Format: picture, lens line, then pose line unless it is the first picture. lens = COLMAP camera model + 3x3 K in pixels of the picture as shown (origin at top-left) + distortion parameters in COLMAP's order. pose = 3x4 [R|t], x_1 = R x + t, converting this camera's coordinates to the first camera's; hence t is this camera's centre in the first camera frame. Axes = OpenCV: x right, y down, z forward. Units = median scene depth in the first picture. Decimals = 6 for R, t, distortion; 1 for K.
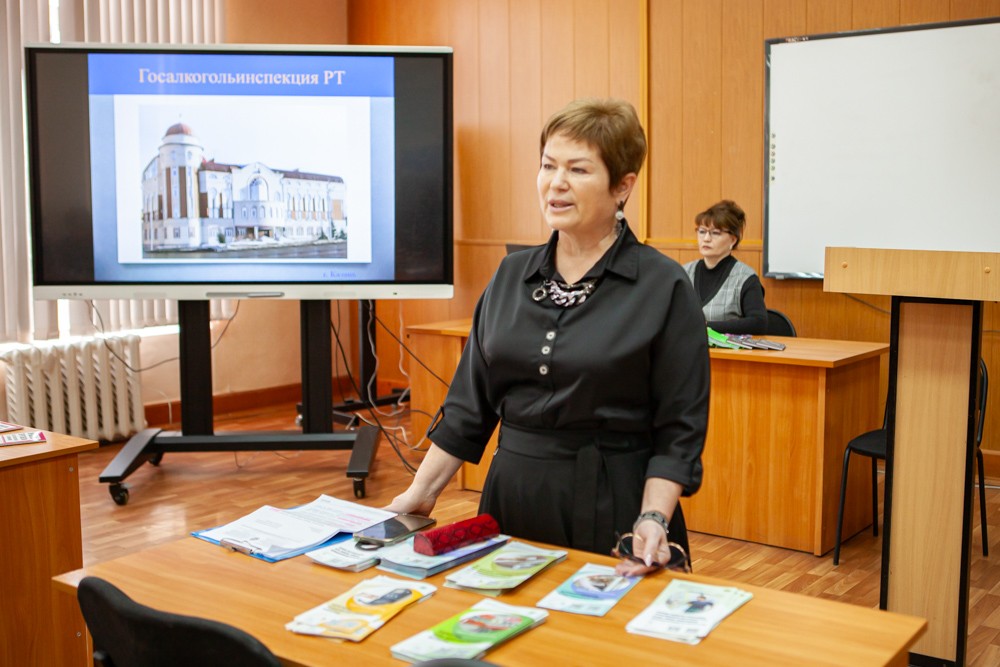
lens RADIAL K [[1049.9, 0, 500.9], [0, 1049.9, 331.3], [0, 0, 1]] dist [-0.018156, 0.000000]
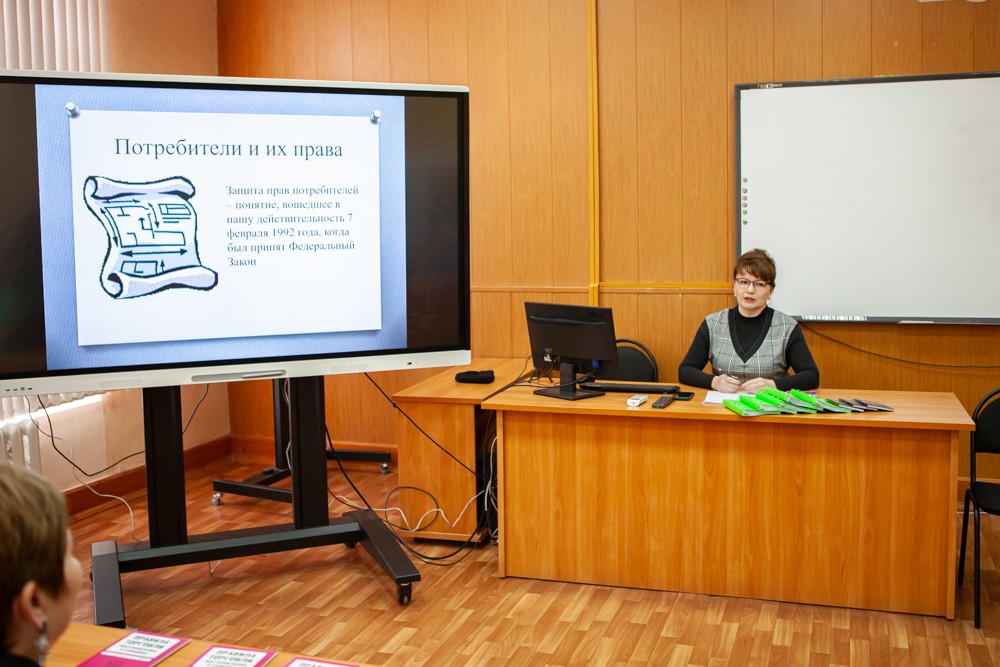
lens RADIAL K [[985.7, 0, 499.8], [0, 985.7, 334.3], [0, 0, 1]] dist [-0.034785, 0.000000]
pose [[0.953340, -0.049606, 0.297794, -0.281148], [0.050700, 0.998706, 0.004053, -0.061098], [-0.297610, 0.011234, 0.954621, 0.191812]]
